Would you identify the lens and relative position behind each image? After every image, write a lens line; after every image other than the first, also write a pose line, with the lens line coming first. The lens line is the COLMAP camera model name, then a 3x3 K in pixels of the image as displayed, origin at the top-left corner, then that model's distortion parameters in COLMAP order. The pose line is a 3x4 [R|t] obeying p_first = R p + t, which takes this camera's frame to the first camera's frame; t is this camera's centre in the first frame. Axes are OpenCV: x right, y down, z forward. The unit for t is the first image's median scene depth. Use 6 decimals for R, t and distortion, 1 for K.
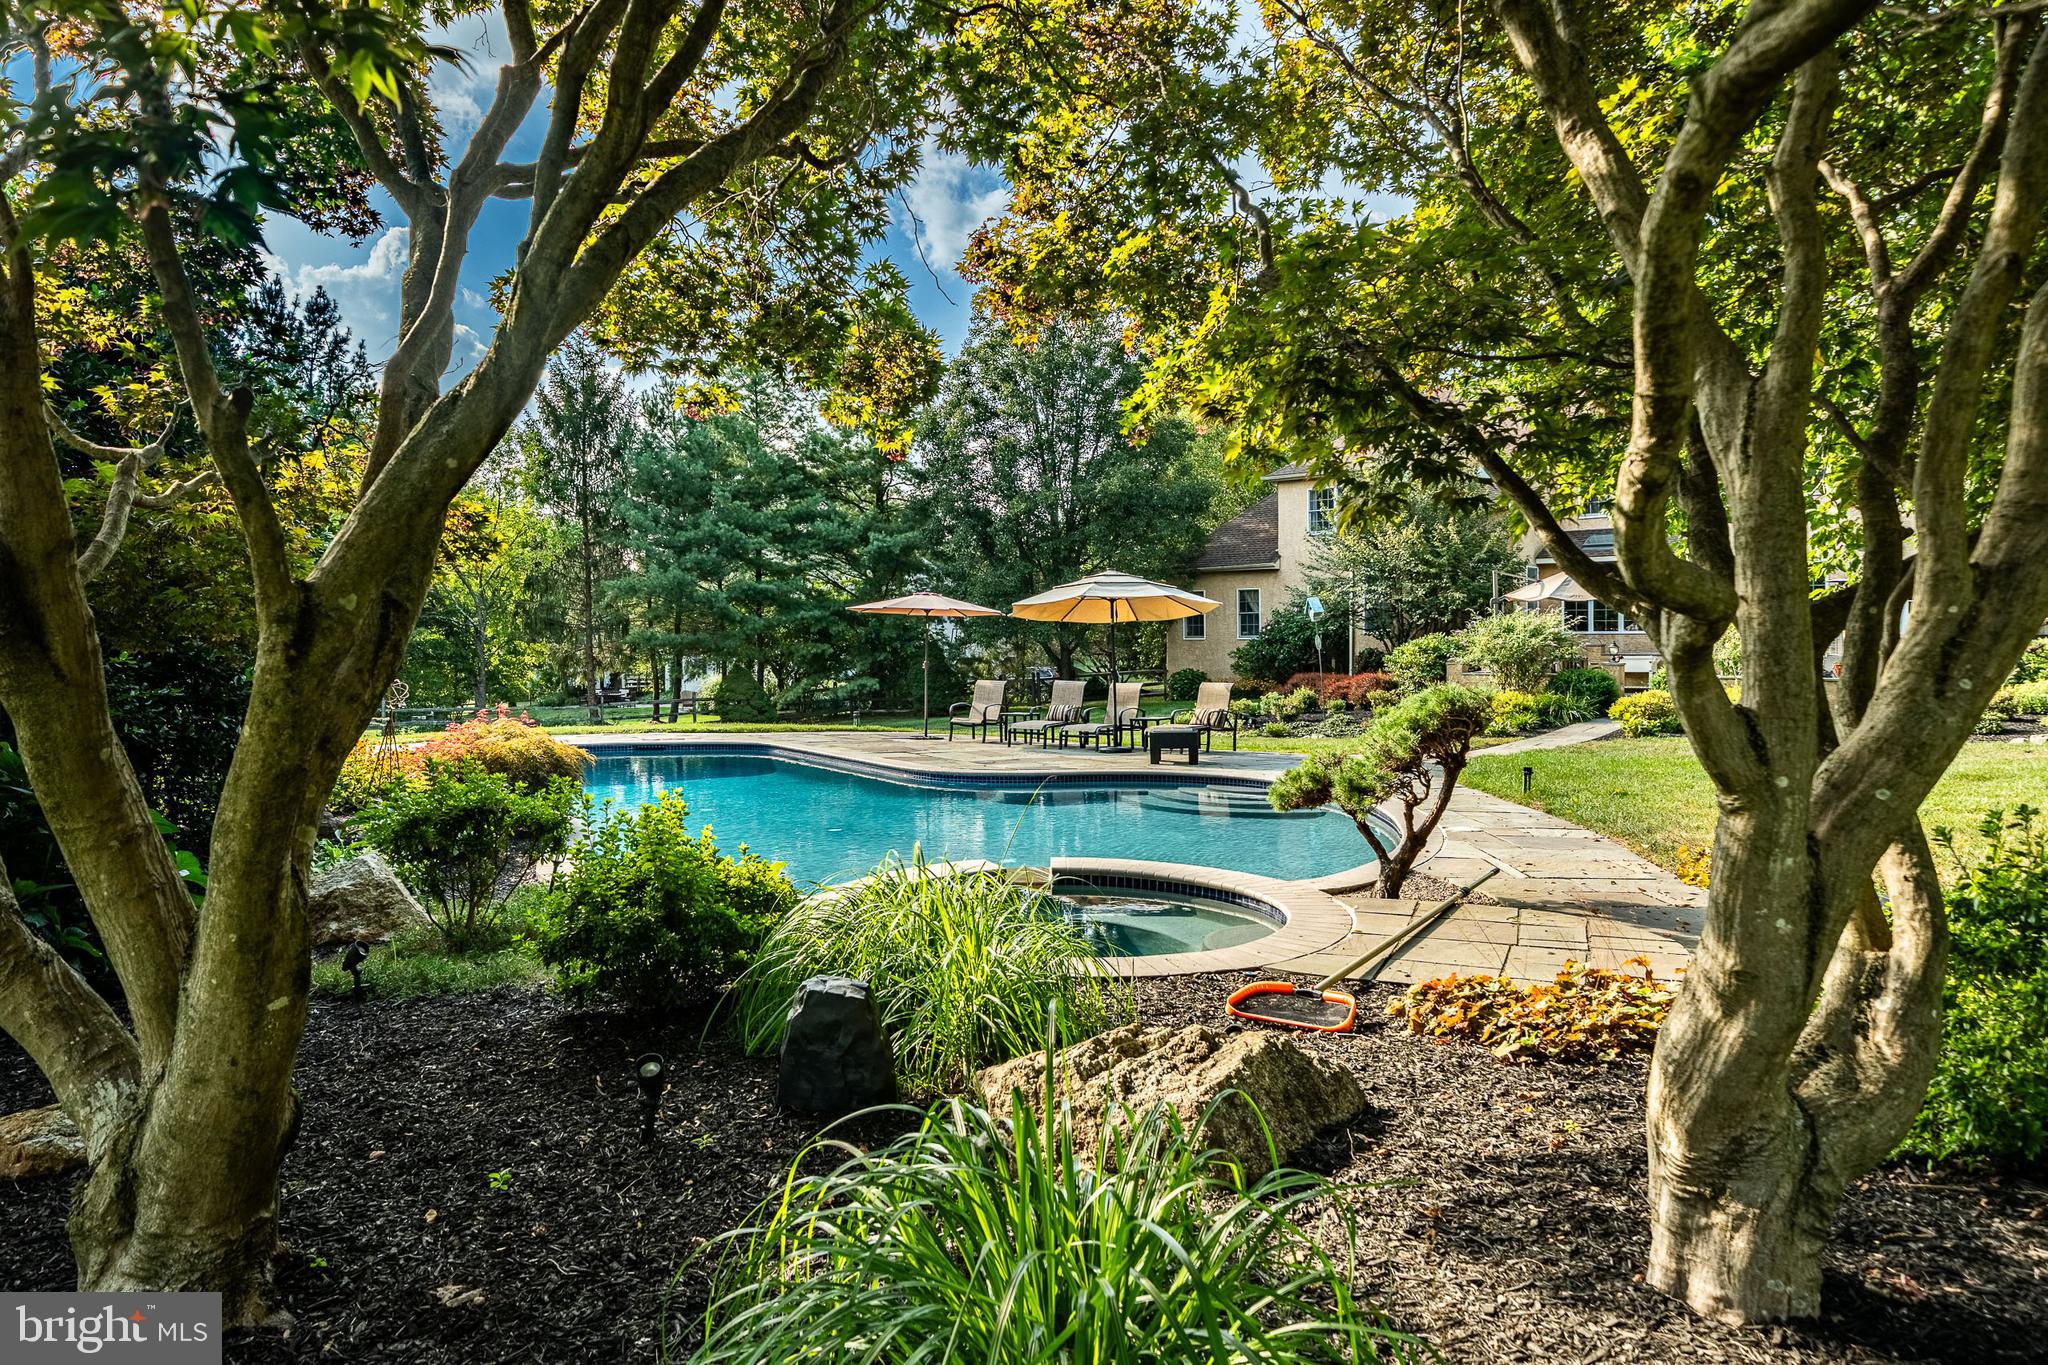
lens RADIAL K [[1449.2, 0, 1021.5], [0, 1449.2, 682.0], [0, 0, 1]] dist [-0.012132, -0.000727]
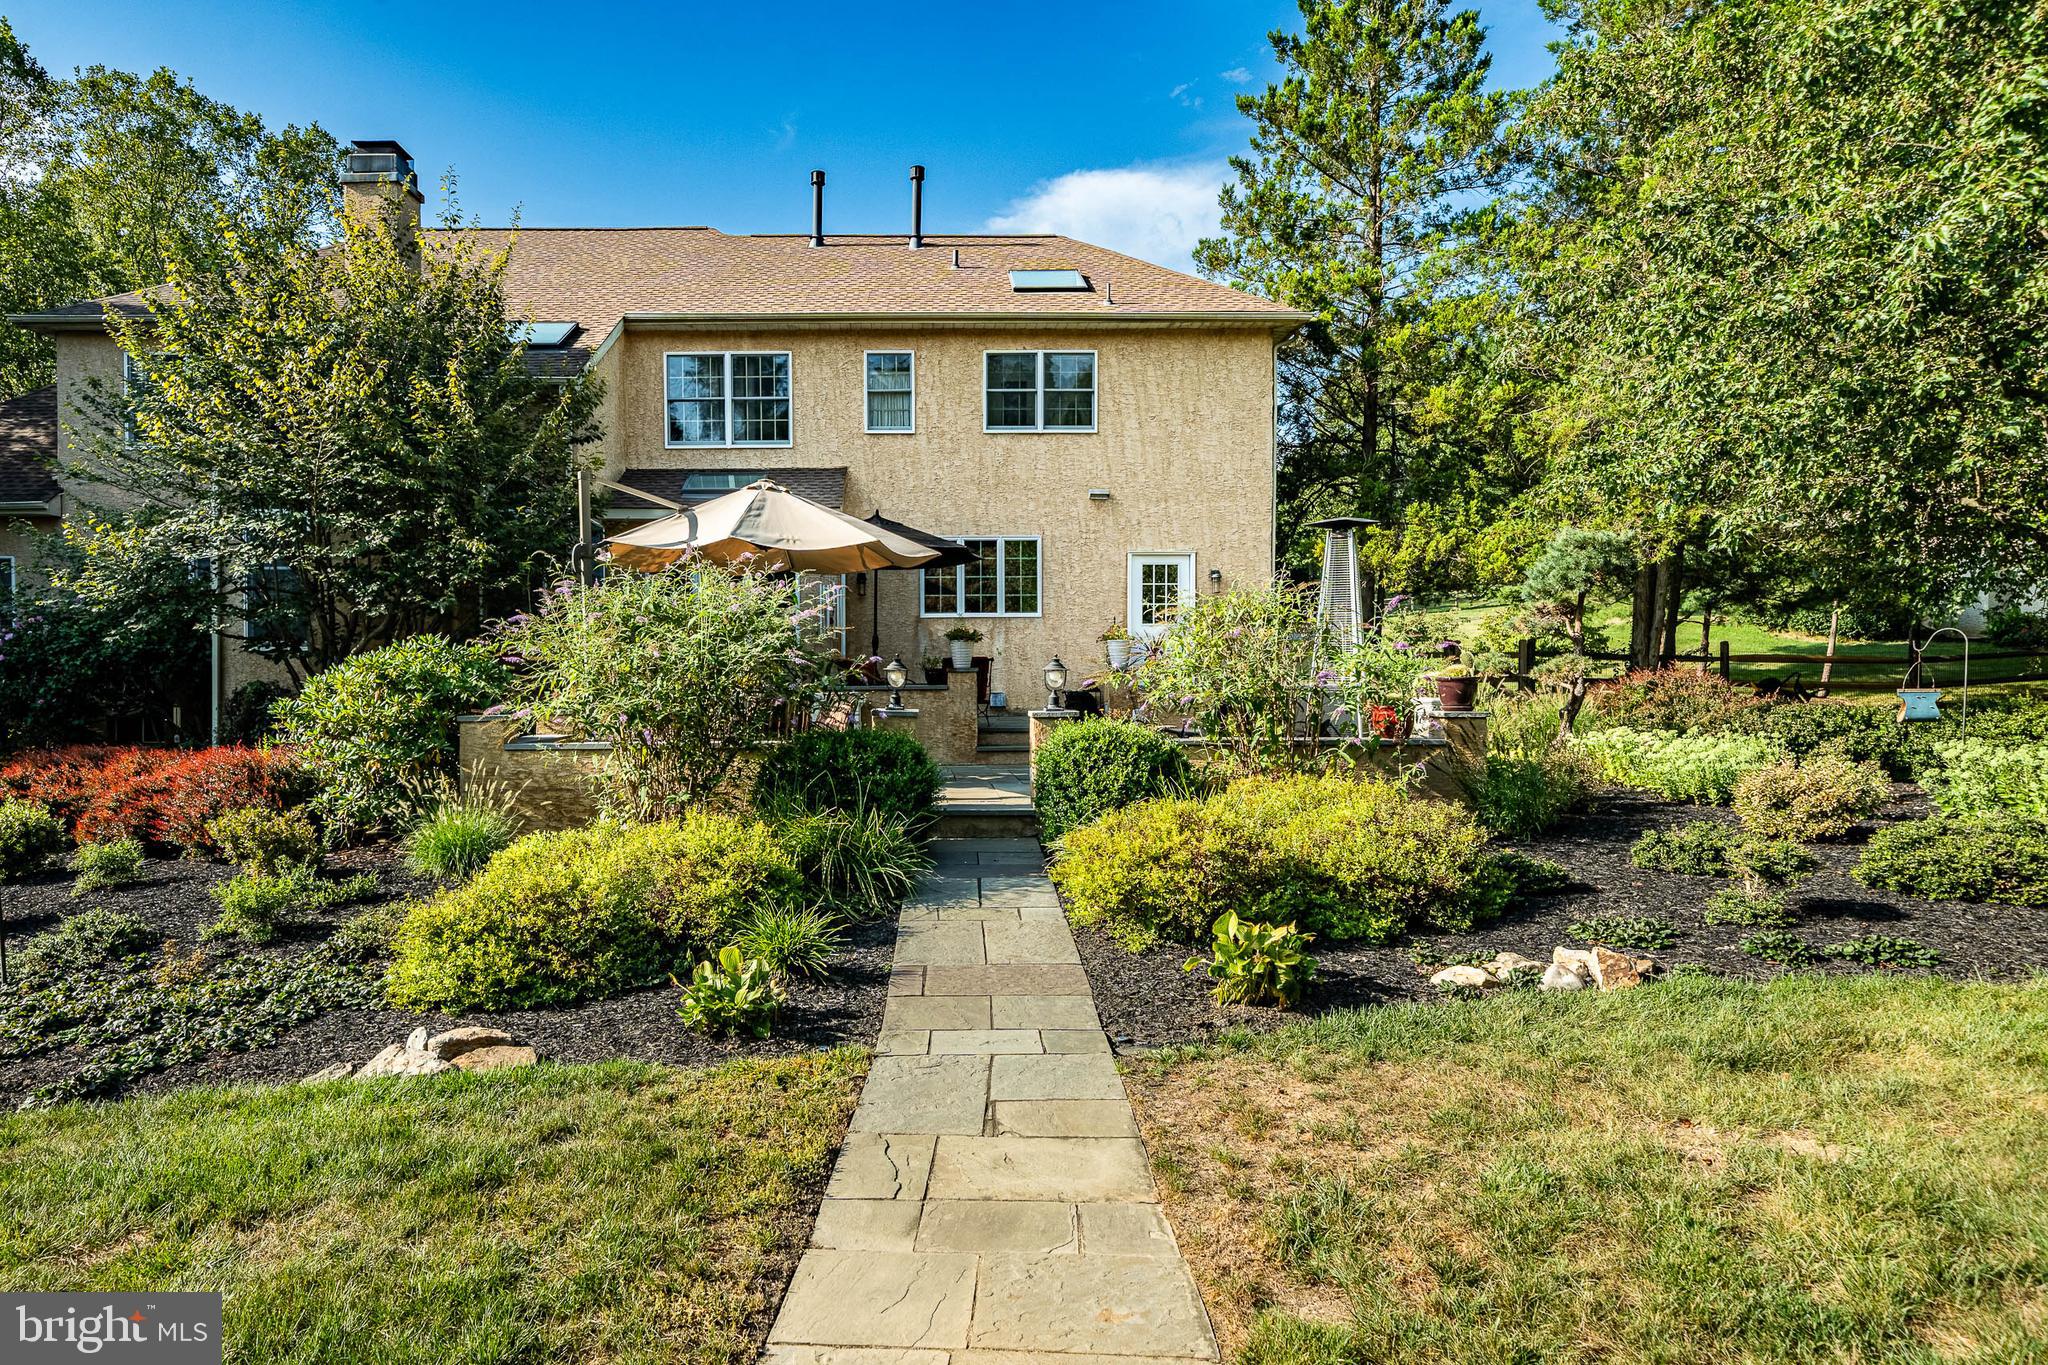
lens RADIAL K [[1449.2, 0, 1020.9], [0, 1449.2, 674.9], [0, 0, 1]] dist [-0.012132, -0.000727]
pose [[0.768782, -0.005913, 0.639483, 0.157435], [0.023923, 0.999523, -0.019518, -0.012238], [-0.639063, 0.030303, 0.768557, 0.584100]]
